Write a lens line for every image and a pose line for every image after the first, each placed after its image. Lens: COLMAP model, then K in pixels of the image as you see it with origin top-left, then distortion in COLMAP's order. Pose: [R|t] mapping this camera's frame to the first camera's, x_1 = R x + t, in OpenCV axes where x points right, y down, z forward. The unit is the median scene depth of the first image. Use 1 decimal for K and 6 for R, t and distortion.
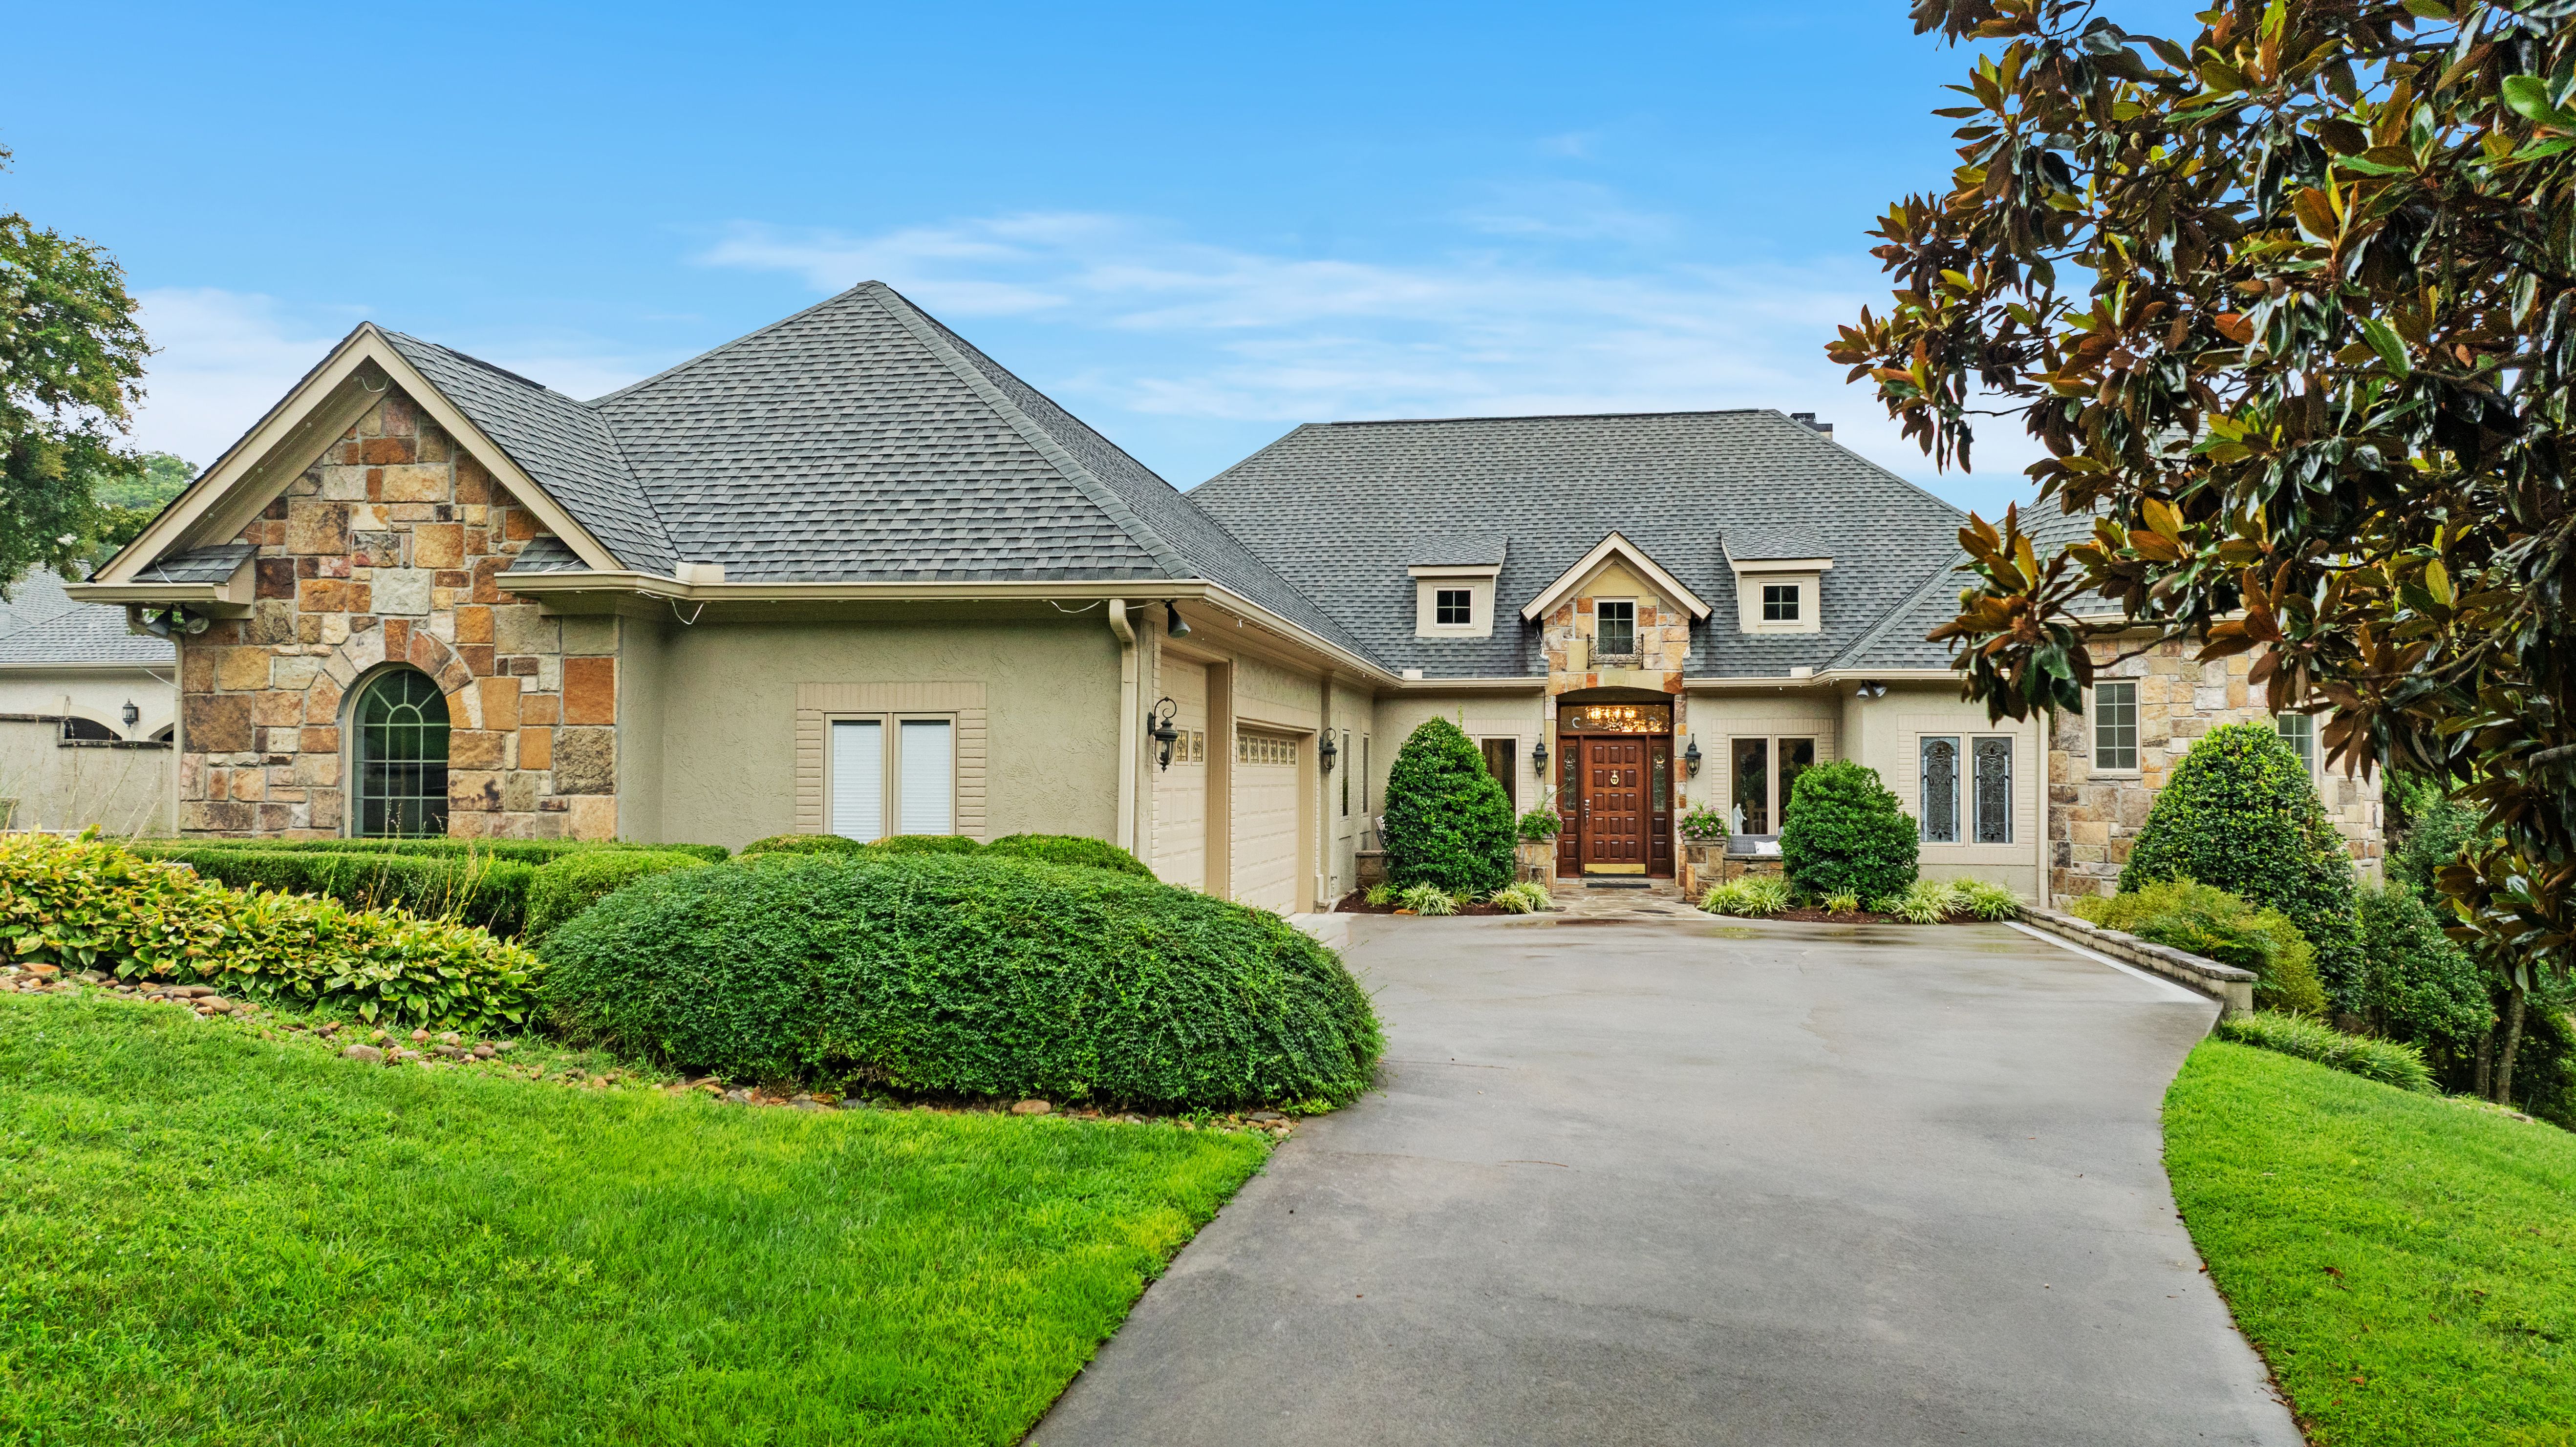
lens RADIAL K [[1821.7, 0, 1290.6], [0, 1821.7, 720.3], [0, 0, 1]] dist [-0.026250, 0.010167]
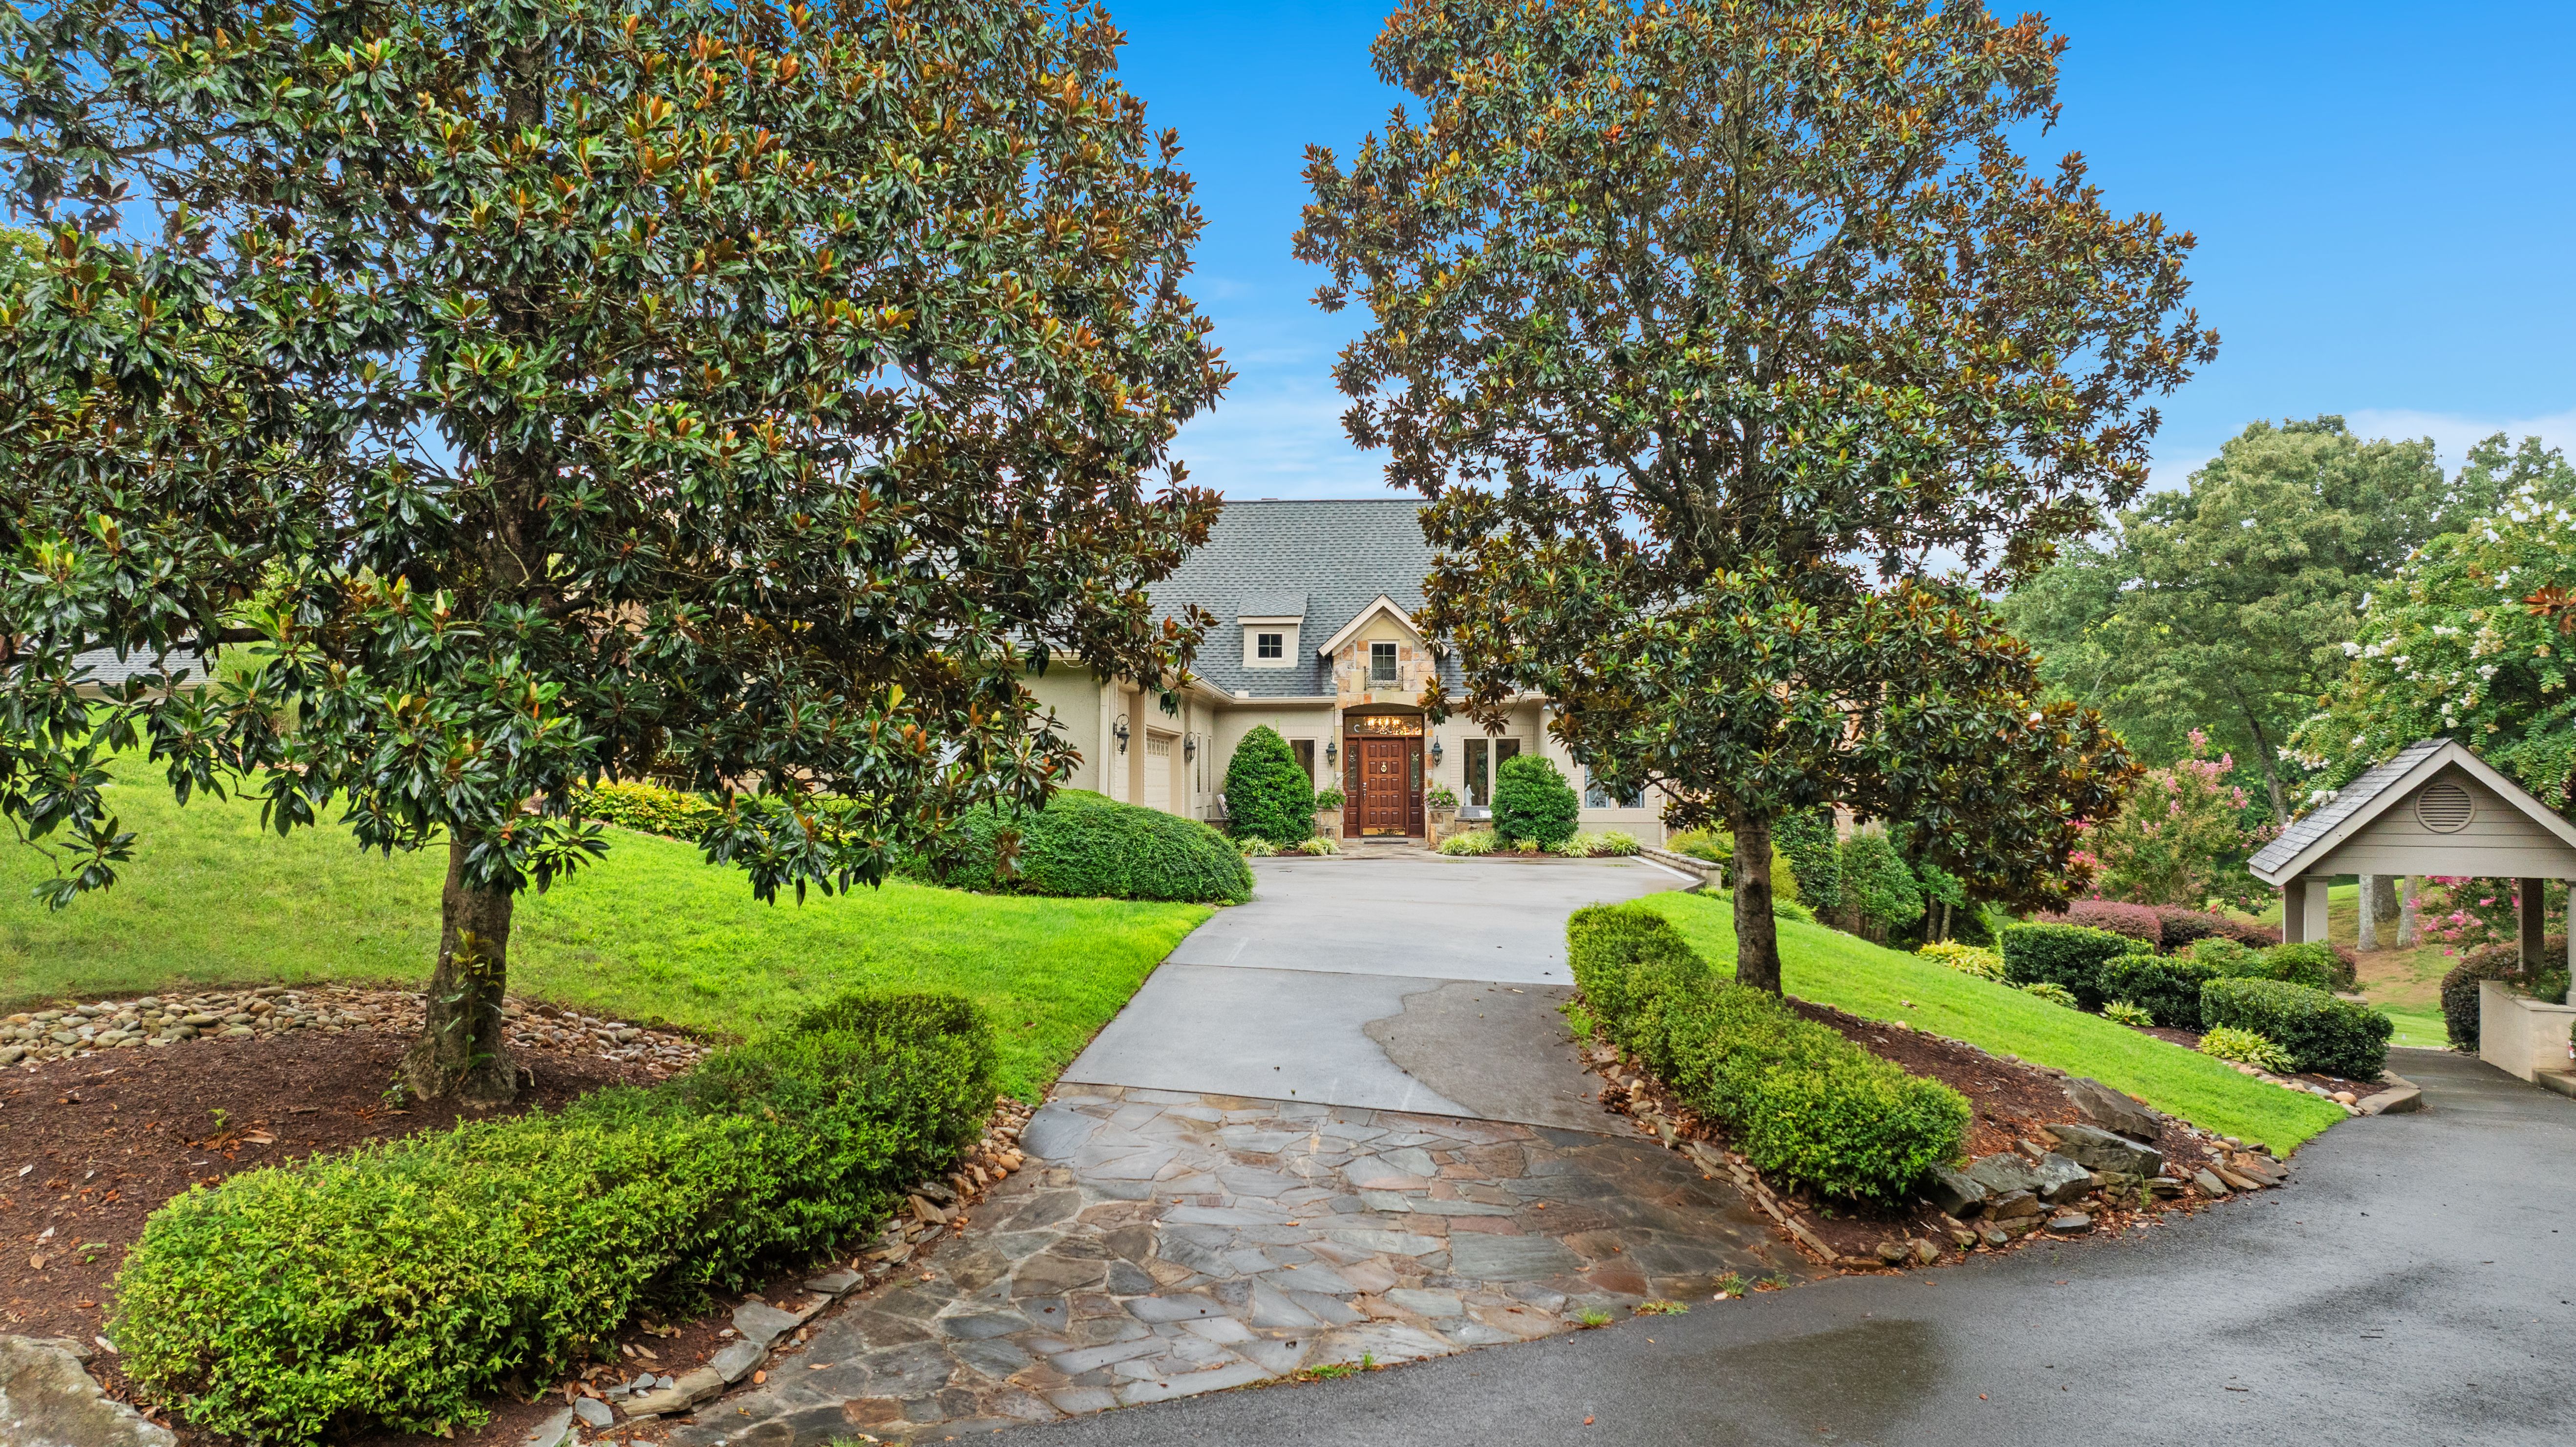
lens RADIAL K [[1821.7, 0, 1287.7], [0, 1821.7, 727.1], [0, 0, 1]] dist [-0.026250, 0.010167]
pose [[0.993820, -0.001887, 0.110984, -0.057007], [0.001955, 0.999998, -0.000508, 0.001010], [-0.110982, 0.000722, 0.993822, -0.426848]]
